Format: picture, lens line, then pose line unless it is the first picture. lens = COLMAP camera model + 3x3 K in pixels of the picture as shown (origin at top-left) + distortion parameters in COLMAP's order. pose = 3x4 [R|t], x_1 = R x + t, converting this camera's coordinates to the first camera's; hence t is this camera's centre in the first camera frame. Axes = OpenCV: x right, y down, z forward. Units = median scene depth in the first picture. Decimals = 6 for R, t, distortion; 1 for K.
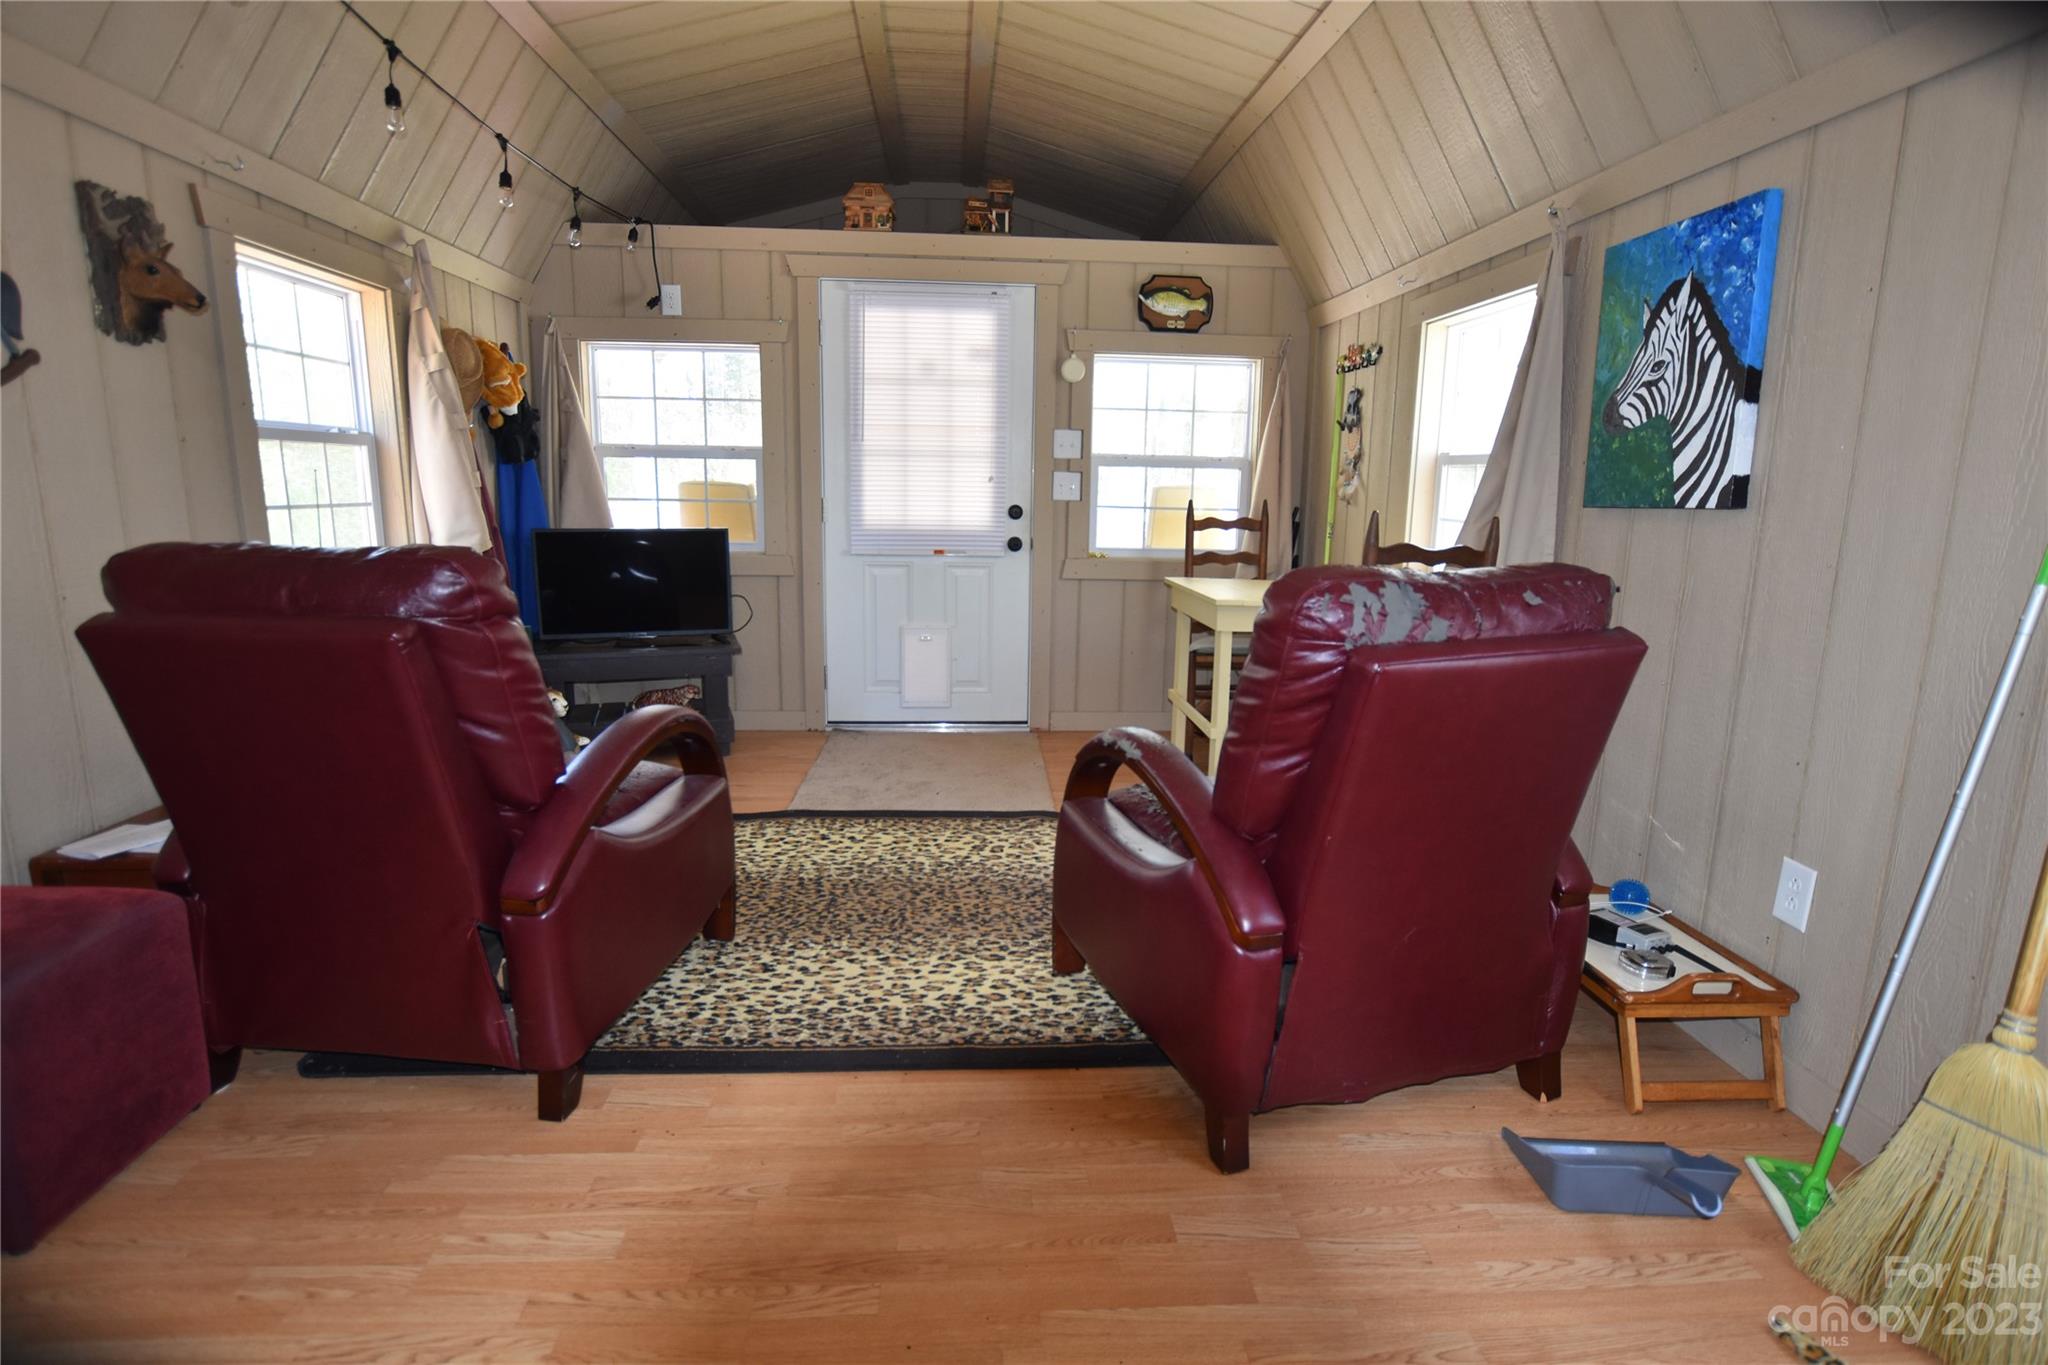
lens RADIAL K [[1054.4, 0, 1019.1], [0, 1054.4, 691.8], [0, 0, 1]] dist [-0.023145, 0.000540]
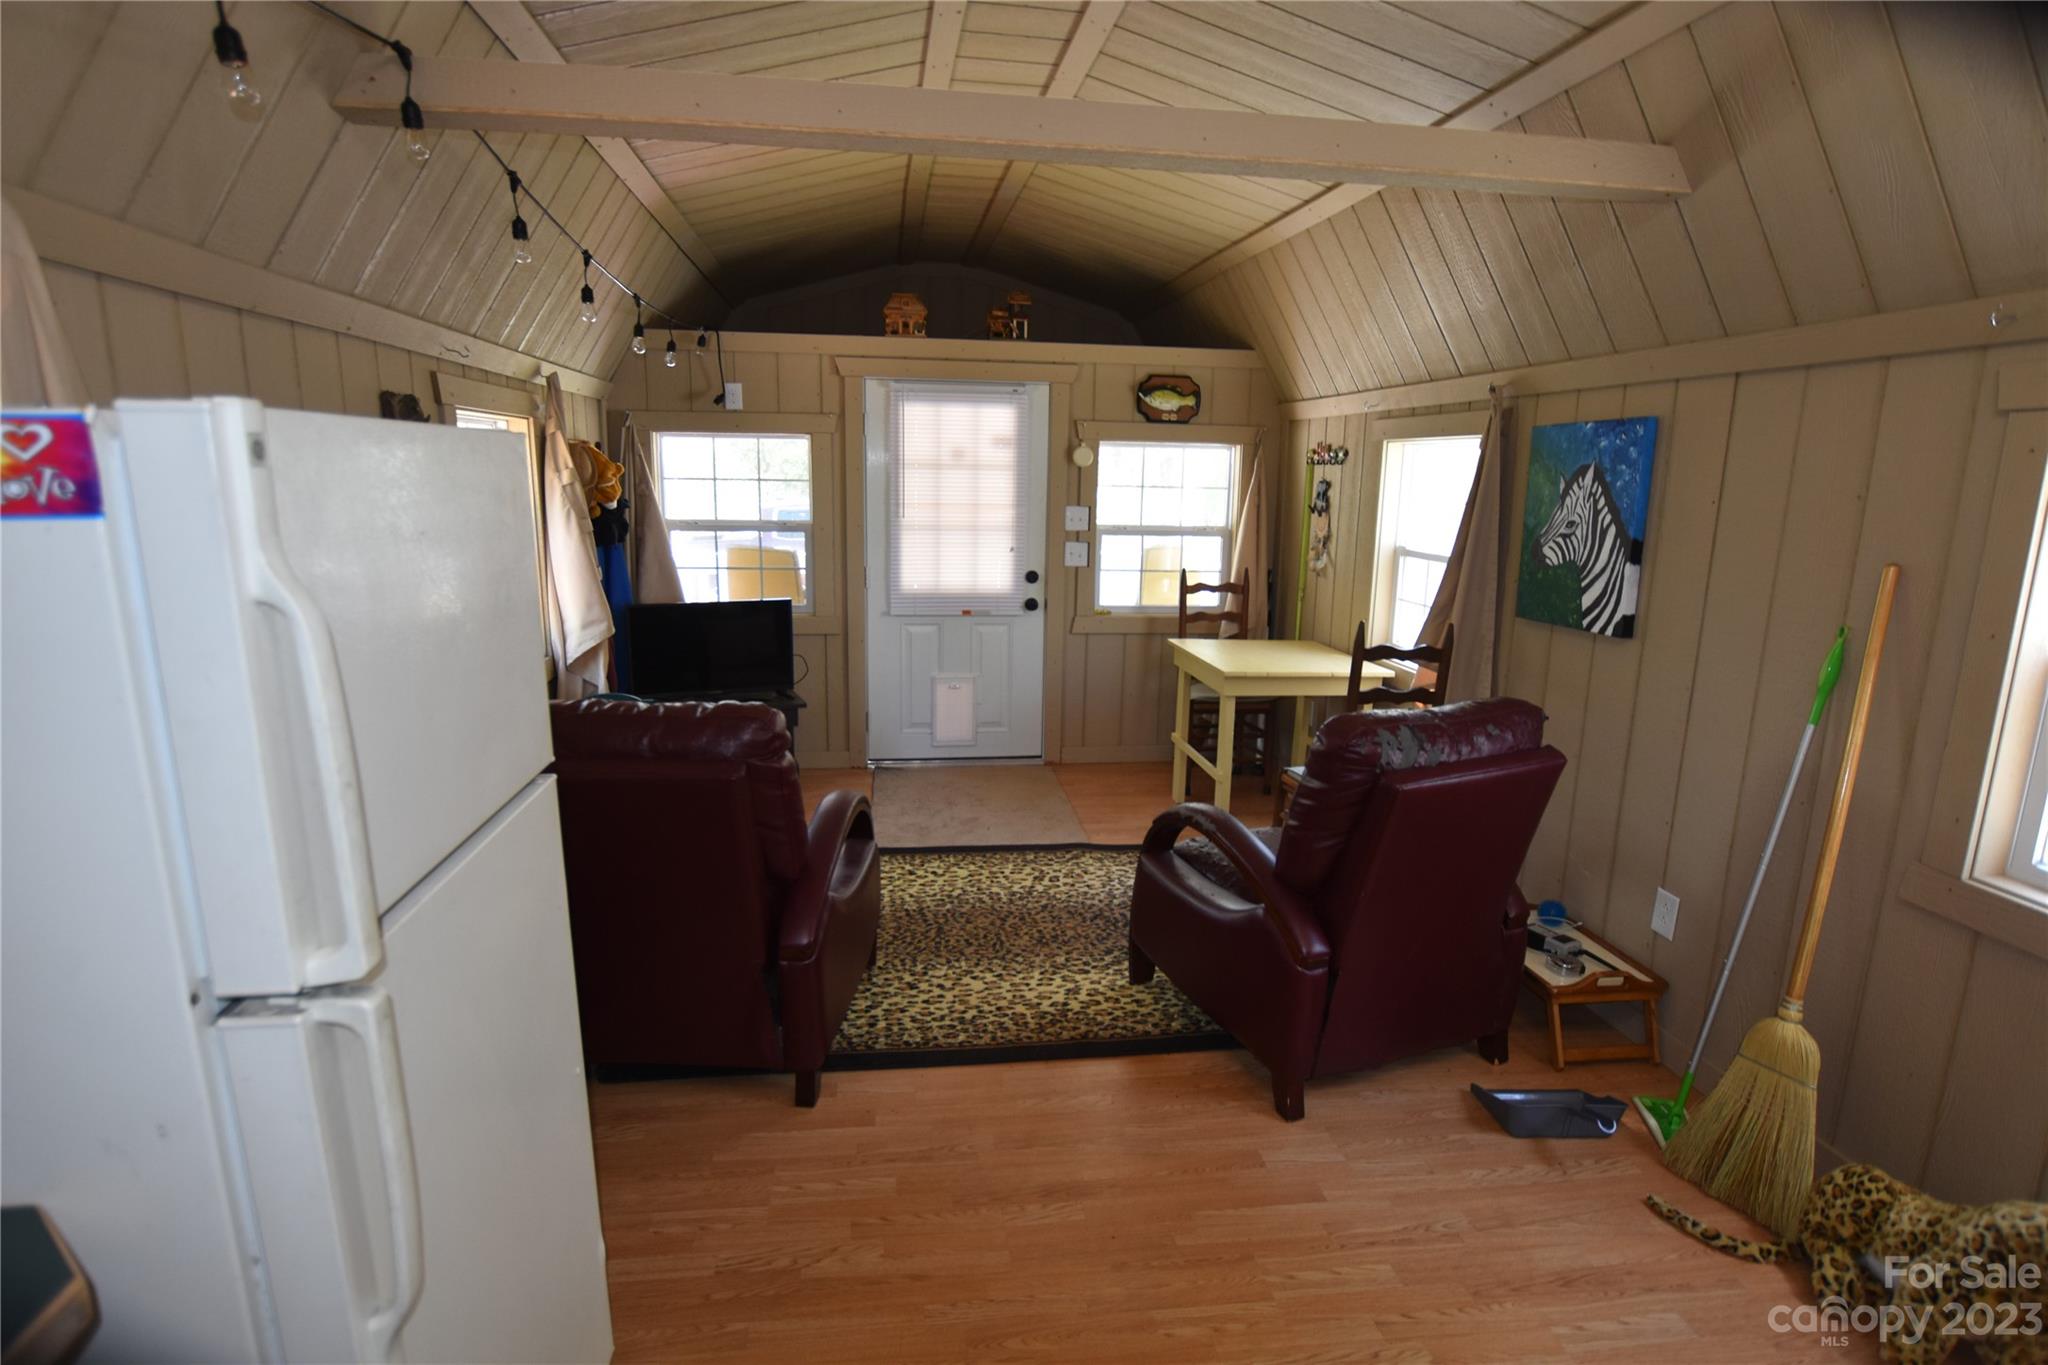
lens RADIAL K [[1054.4, 0, 1019.1], [0, 1054.4, 691.8], [0, 0, 1]] dist [-0.023145, 0.000540]
pose [[0.997564, -0.013883, 0.068360, -0.189105], [0.013085, 0.999841, 0.012103, -0.112568], [-0.068517, -0.011179, 0.997587, -0.295839]]
